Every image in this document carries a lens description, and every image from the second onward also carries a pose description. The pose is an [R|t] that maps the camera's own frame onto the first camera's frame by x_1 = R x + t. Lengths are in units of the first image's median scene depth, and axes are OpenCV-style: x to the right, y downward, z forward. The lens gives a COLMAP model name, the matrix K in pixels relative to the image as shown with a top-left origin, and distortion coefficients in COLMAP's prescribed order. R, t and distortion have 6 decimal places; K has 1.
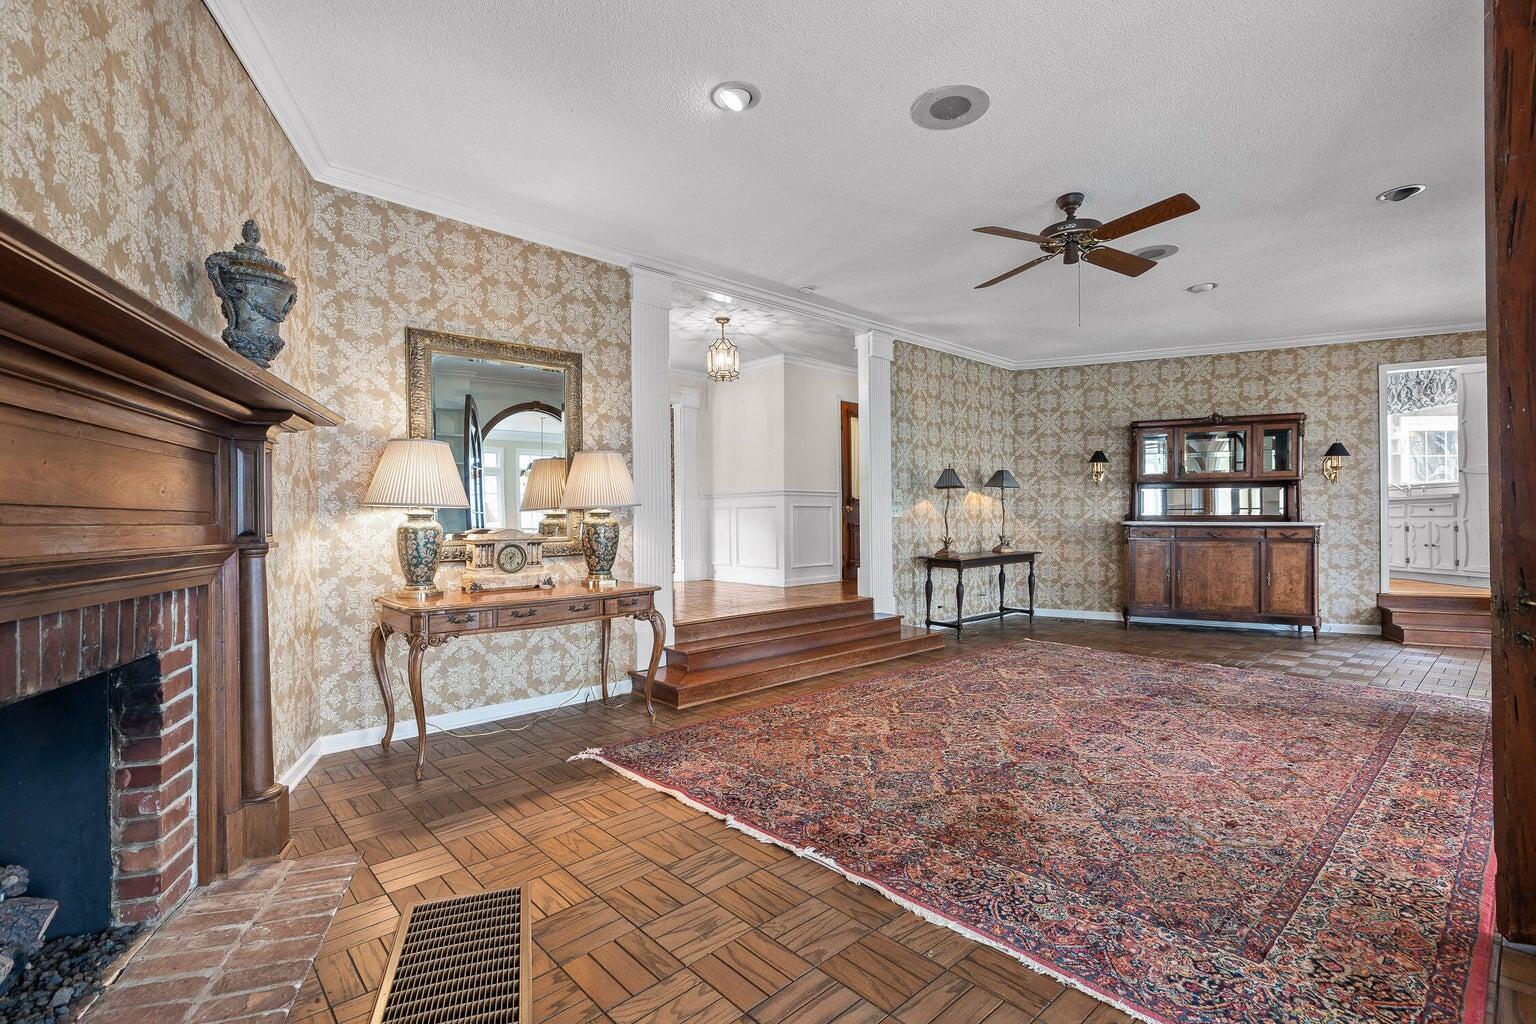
lens RADIAL K [[701.8, 0, 762.2], [0, 701.8, 511.4], [0, 0, 1]] dist [0.003355, -0.001640]
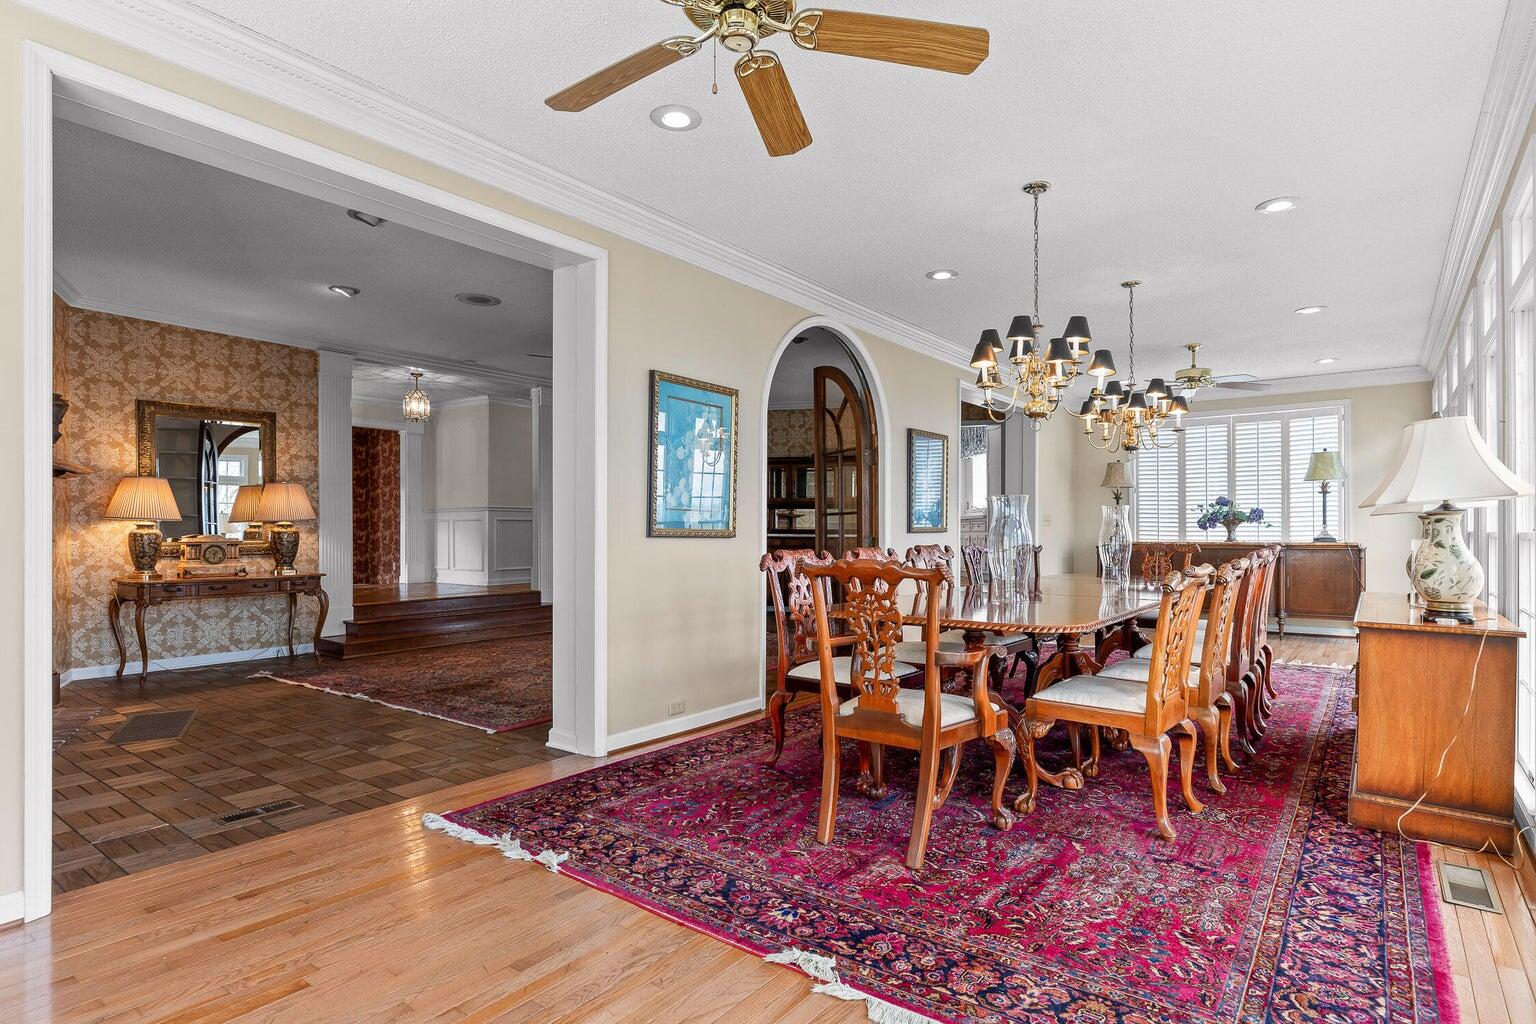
lens RADIAL K [[812.8, 0, 773.0], [0, 812.8, 524.9], [0, 0, 1]] dist [-0.001693, -0.001387]
pose [[0.982307, 0.007216, 0.187140, 0.470460], [-0.007495, 0.999972, 0.000787, -0.006088], [-0.187129, -0.002176, 0.982333, -0.890433]]
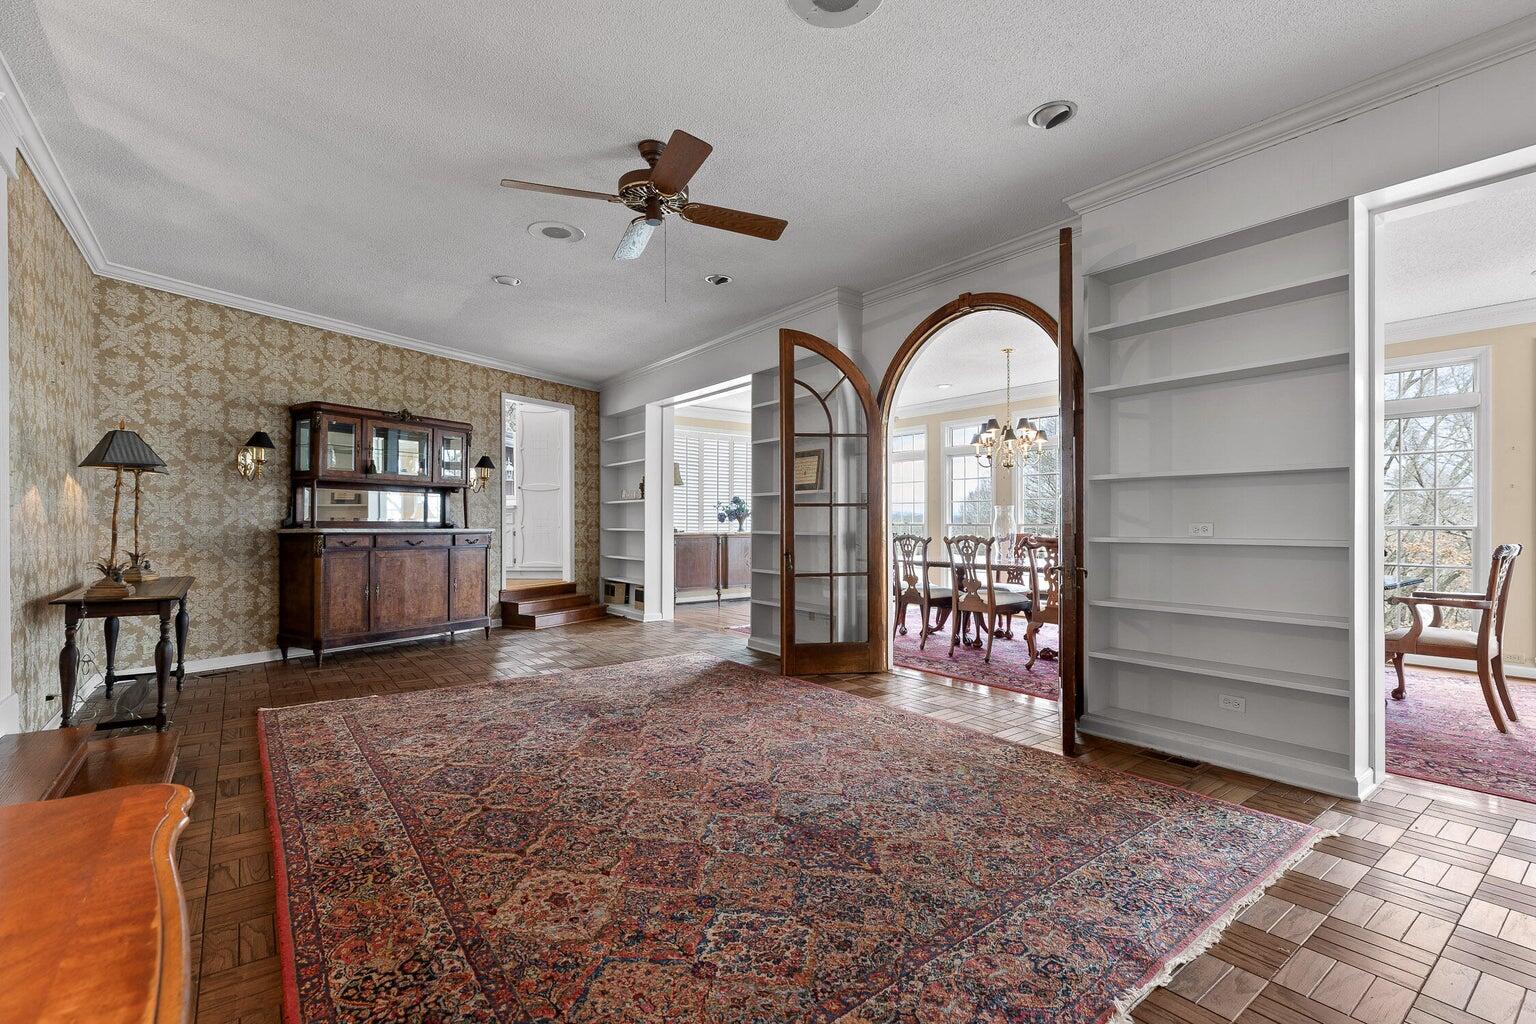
lens RADIAL K [[701.8, 0, 776.6], [0, 701.8, 512.6], [0, 0, 1]] dist [0.003355, -0.001640]
pose [[0.073347, 0.020438, 0.997097, -0.381234], [-0.009529, 0.999759, -0.019792, 0.012904], [-0.997261, -0.008050, 0.073524, 0.758825]]
